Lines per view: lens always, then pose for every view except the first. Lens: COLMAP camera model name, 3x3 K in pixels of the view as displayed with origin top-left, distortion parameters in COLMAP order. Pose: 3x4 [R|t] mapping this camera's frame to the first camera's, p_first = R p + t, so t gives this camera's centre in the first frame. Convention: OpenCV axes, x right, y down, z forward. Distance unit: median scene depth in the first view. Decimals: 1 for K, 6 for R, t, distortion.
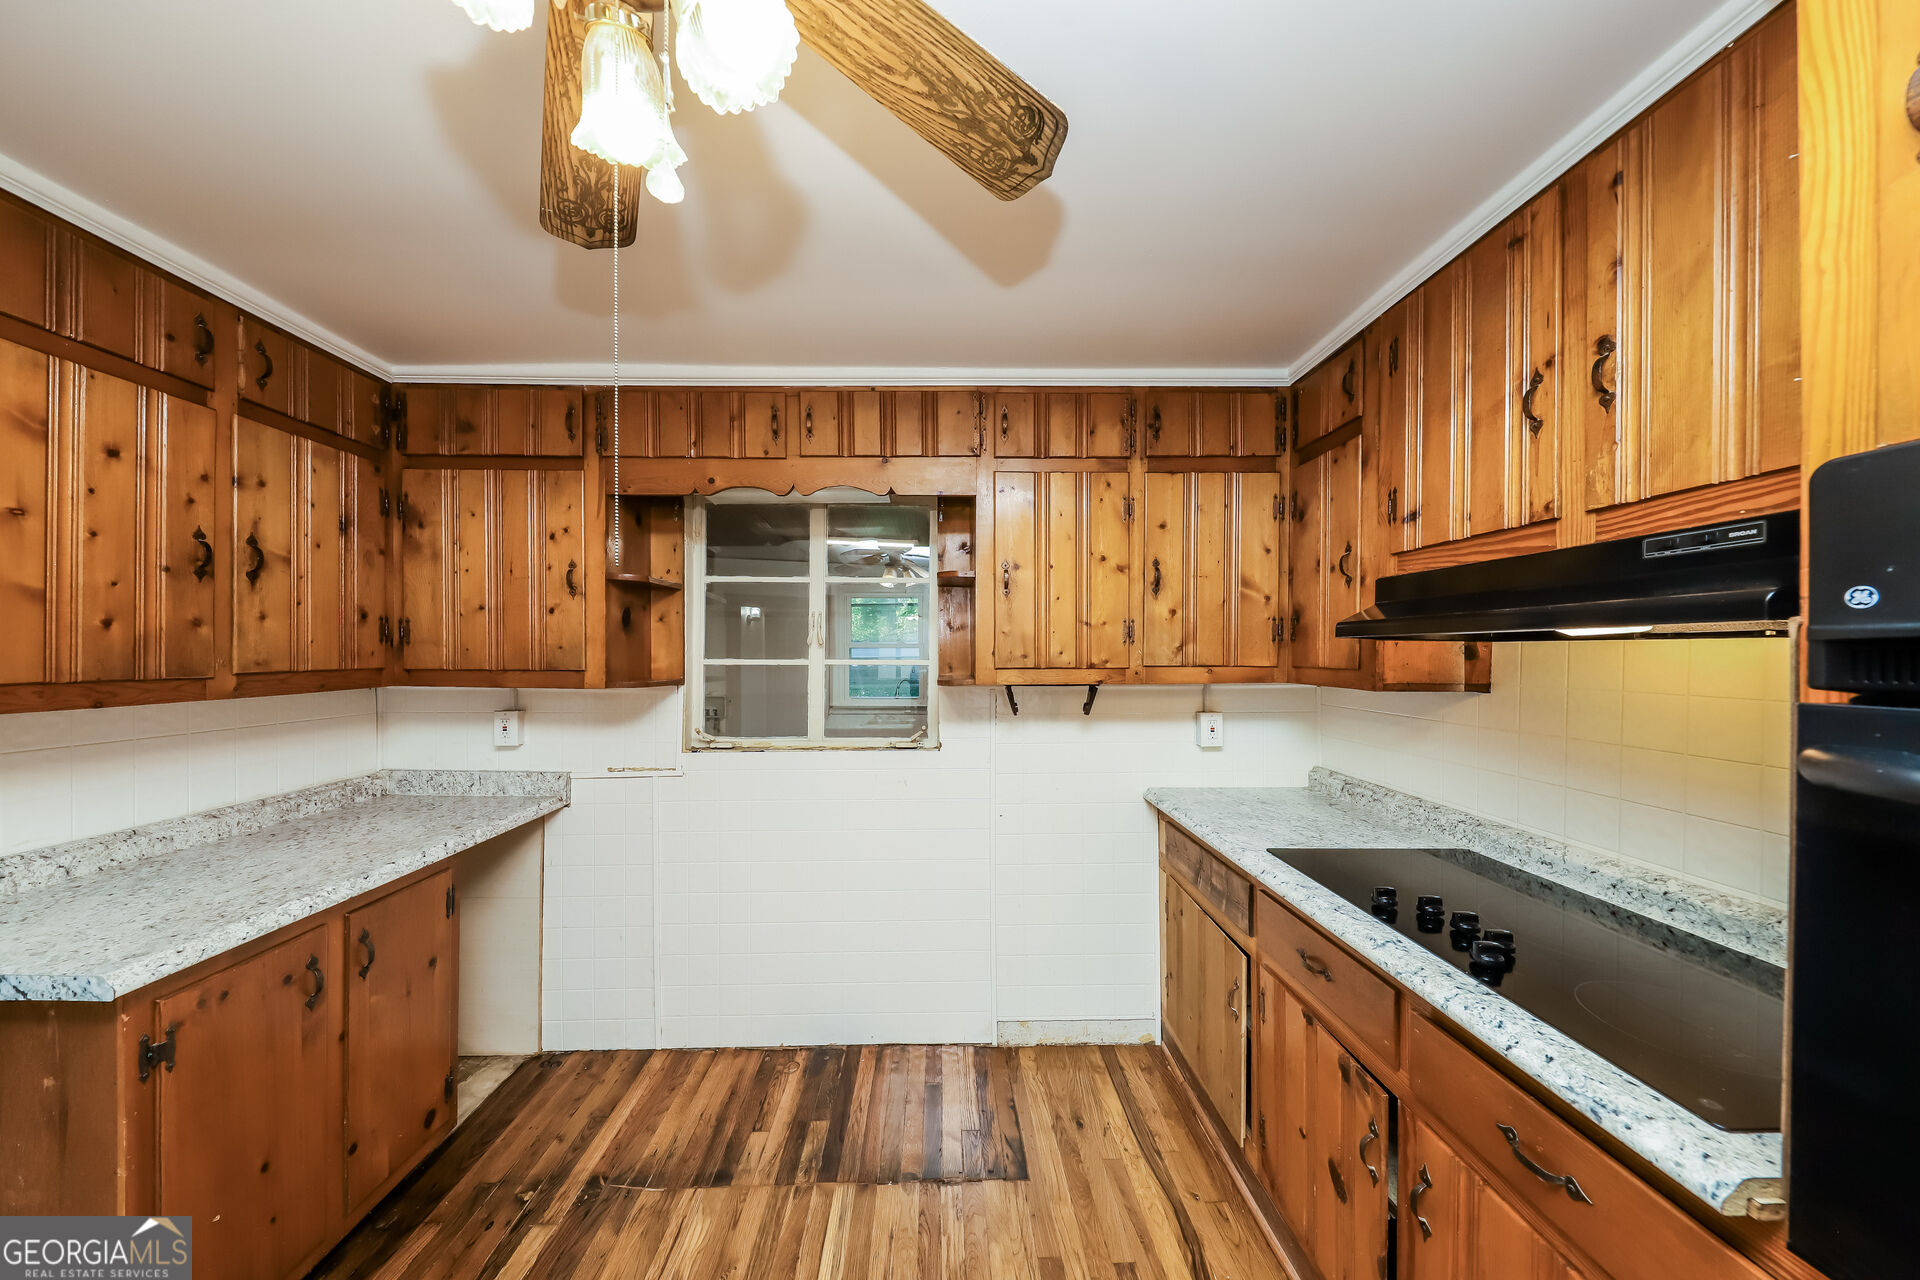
lens RADIAL K [[613.1, 0, 931.3], [0, 613.1, 652.7], [0, 0, 1]] dist [0.000313, -0.000006]
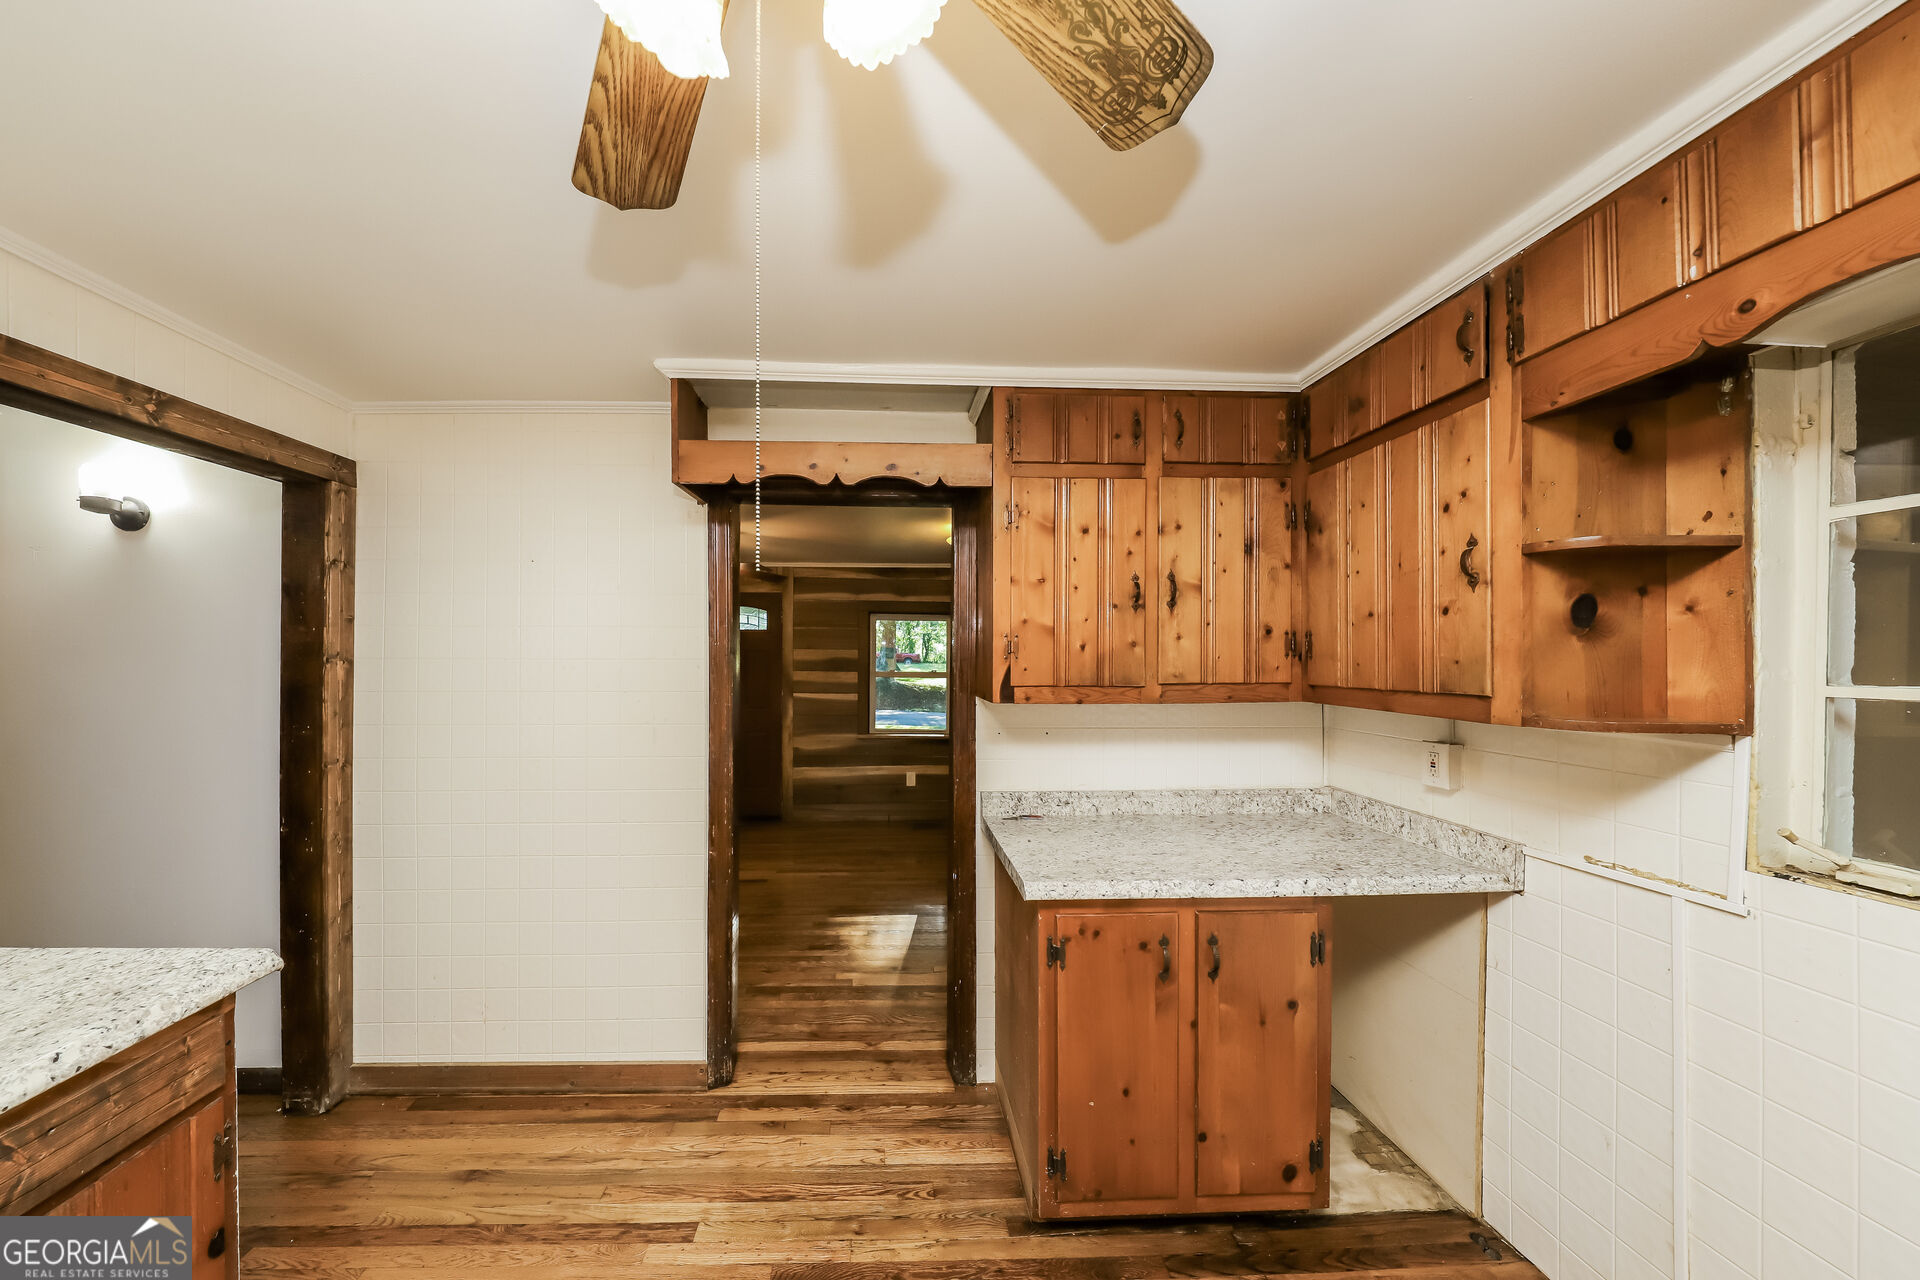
lens RADIAL K [[624.4, 0, 924.8], [0, 624.4, 659.4], [0, 0, 1]] dist [0.014873, -0.007253]
pose [[0.044871, -0.003362, -0.998987, 0.095115], [-0.001849, 0.999992, -0.003448, -0.008222], [0.998991, 0.002002, 0.044864, 0.367629]]
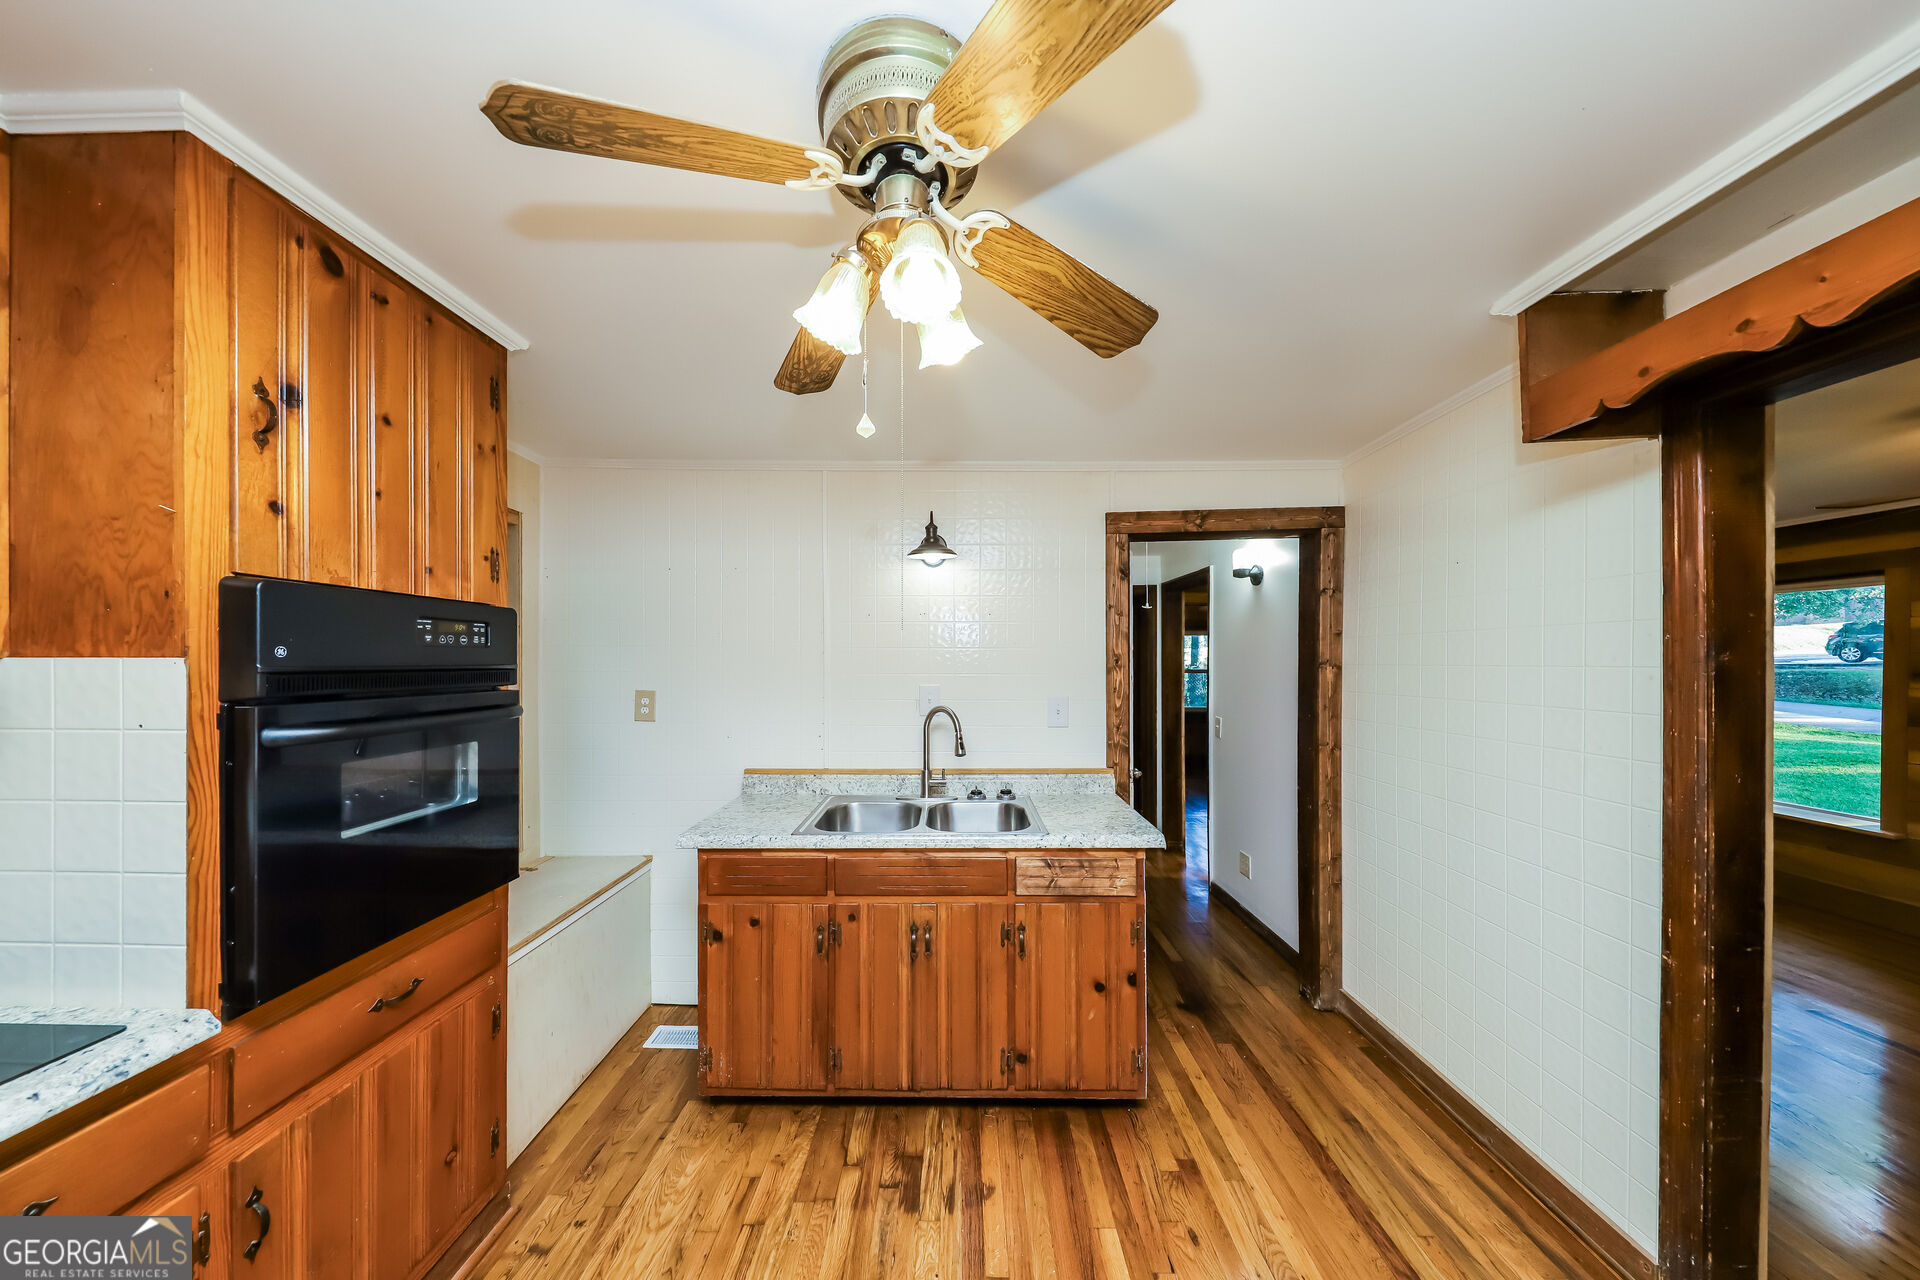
lens RADIAL K [[624.4, 0, 924.8], [0, 624.4, 659.4], [0, 0, 1]] dist [0.014873, -0.007253]
pose [[-0.998881, -0.001475, 0.047266, -0.203333], [-0.001605, 0.999995, -0.002696, -0.017870], [-0.047262, -0.002769, -0.998879, 0.837674]]
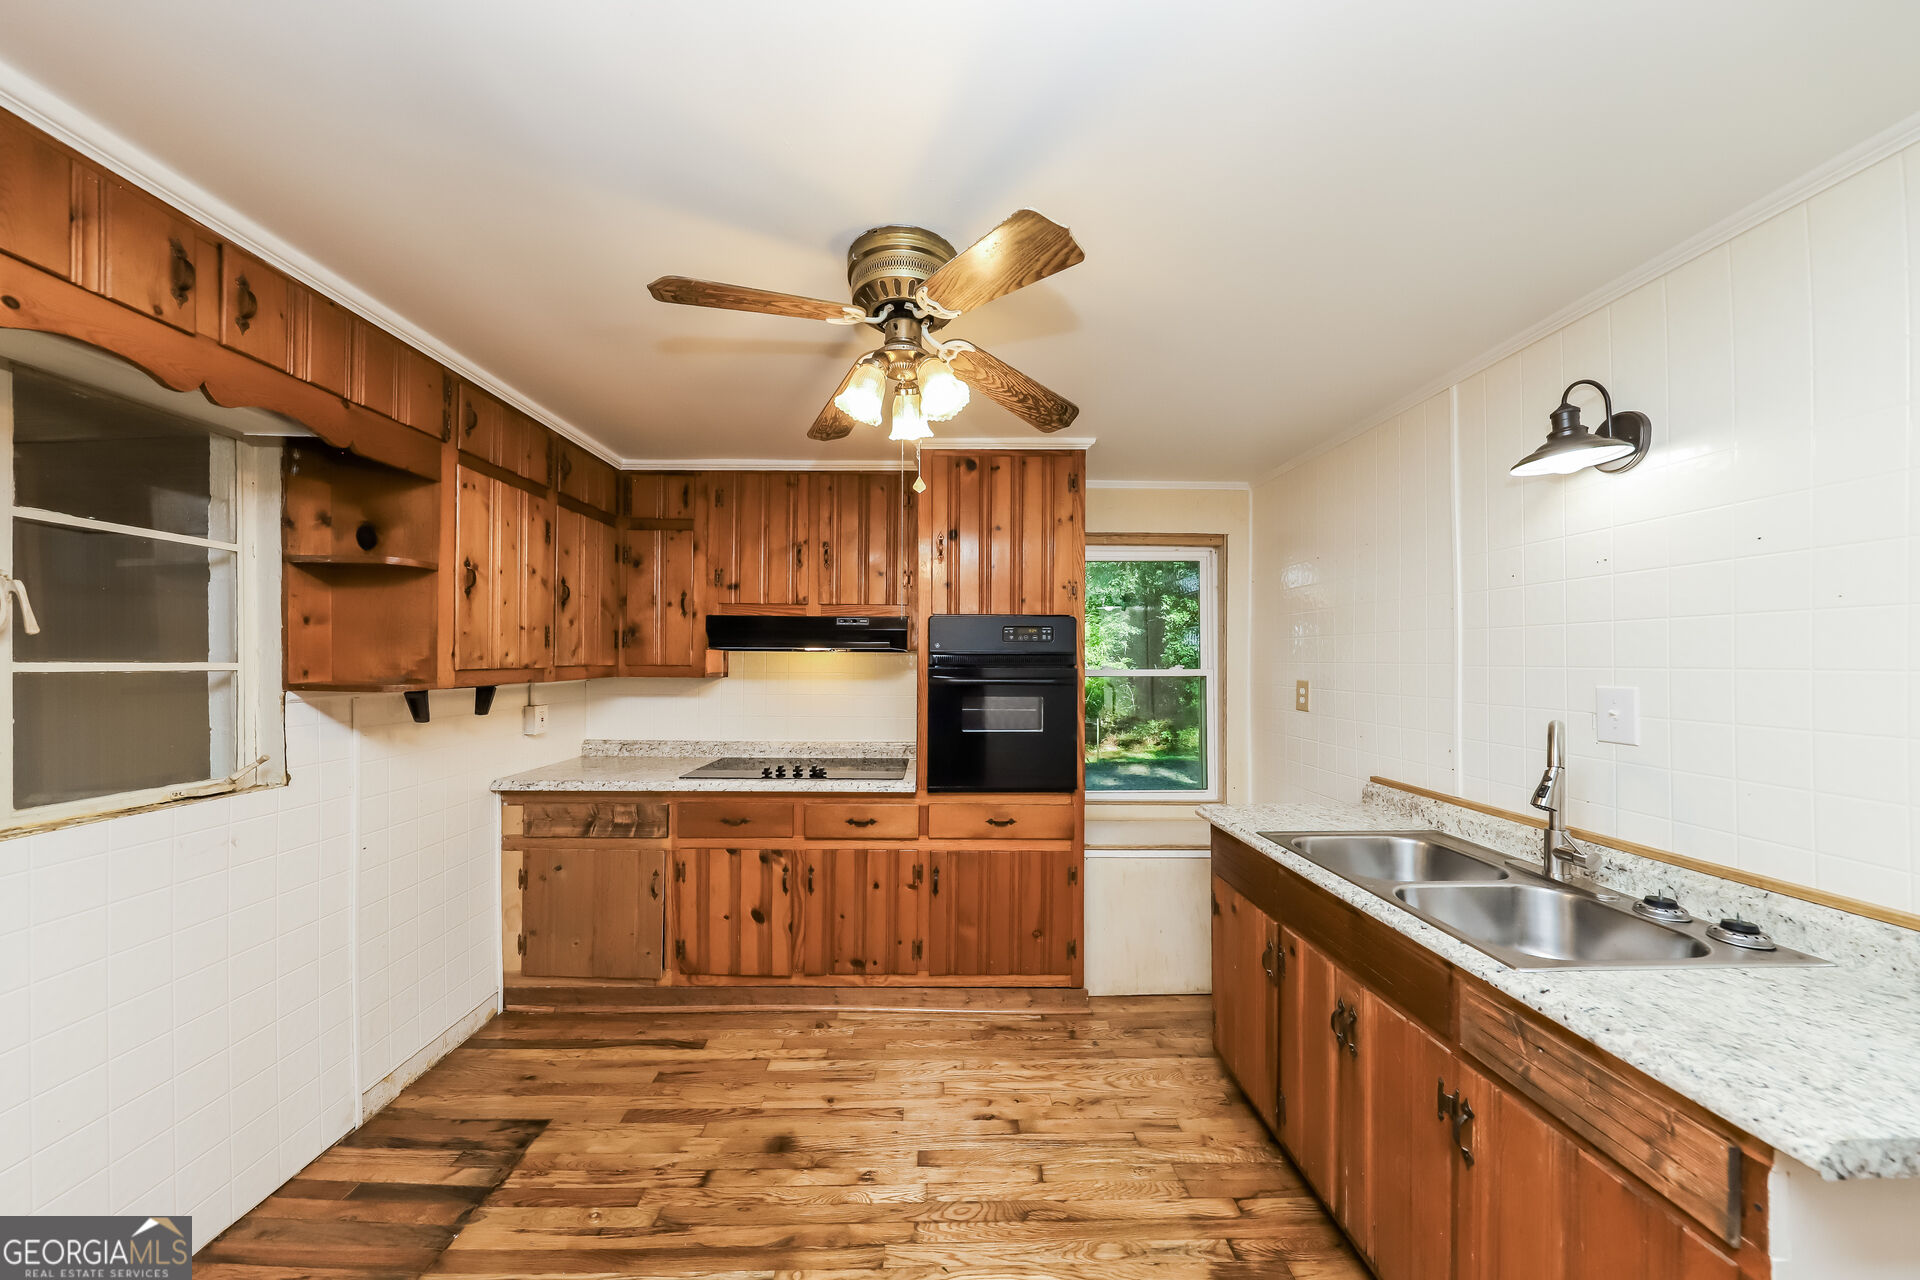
lens RADIAL K [[599.4, 0, 952.4], [0, 599.4, 655.7], [0, 0, 1]] dist [-0.000457, -0.000033]
pose [[-0.008220, 0.006867, 0.999943, -0.905168], [-0.004838, 0.999964, -0.006906, 0.005733], [-0.999955, -0.004895, -0.008186, 0.257396]]
